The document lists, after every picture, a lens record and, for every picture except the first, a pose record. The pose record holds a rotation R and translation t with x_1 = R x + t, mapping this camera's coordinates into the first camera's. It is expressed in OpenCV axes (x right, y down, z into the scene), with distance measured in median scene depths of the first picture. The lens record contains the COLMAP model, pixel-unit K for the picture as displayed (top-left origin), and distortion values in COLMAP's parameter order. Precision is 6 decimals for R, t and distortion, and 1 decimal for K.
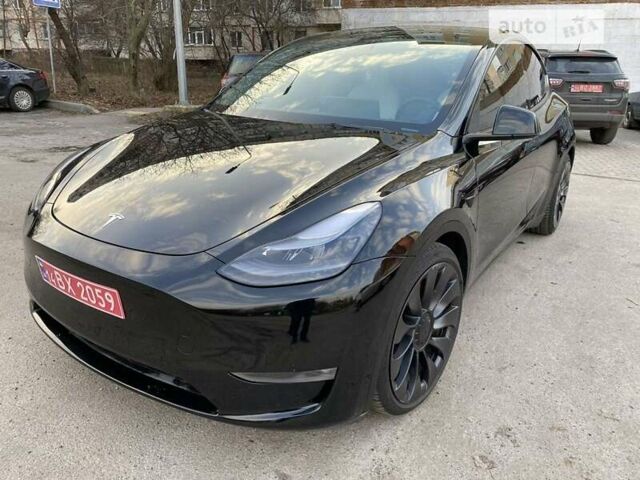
lens RADIAL K [[489.8, 0, 325.0], [0, 489.8, 242.9], [0, 0, 1]] dist [0.022527, -0.020260]
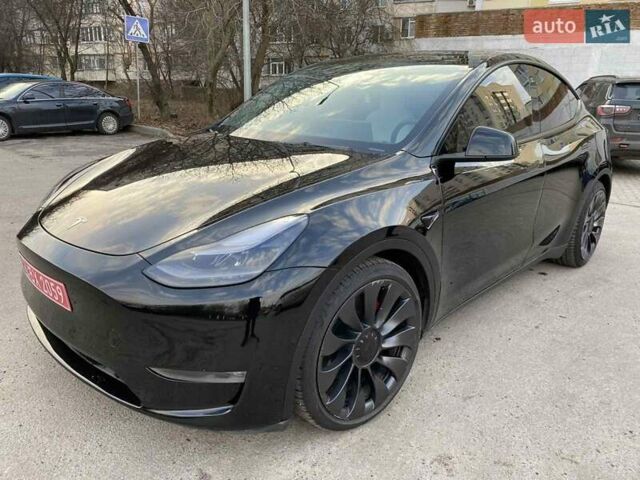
lens RADIAL K [[489.8, 0, 321.2], [0, 489.8, 242.1], [0, 0, 1]] dist [0.022527, -0.020260]
pose [[0.986641, 0.046022, -0.156276, 0.260838], [-0.054444, 0.997262, -0.050047, 0.020837], [0.153545, 0.057887, 0.986445, -0.009031]]
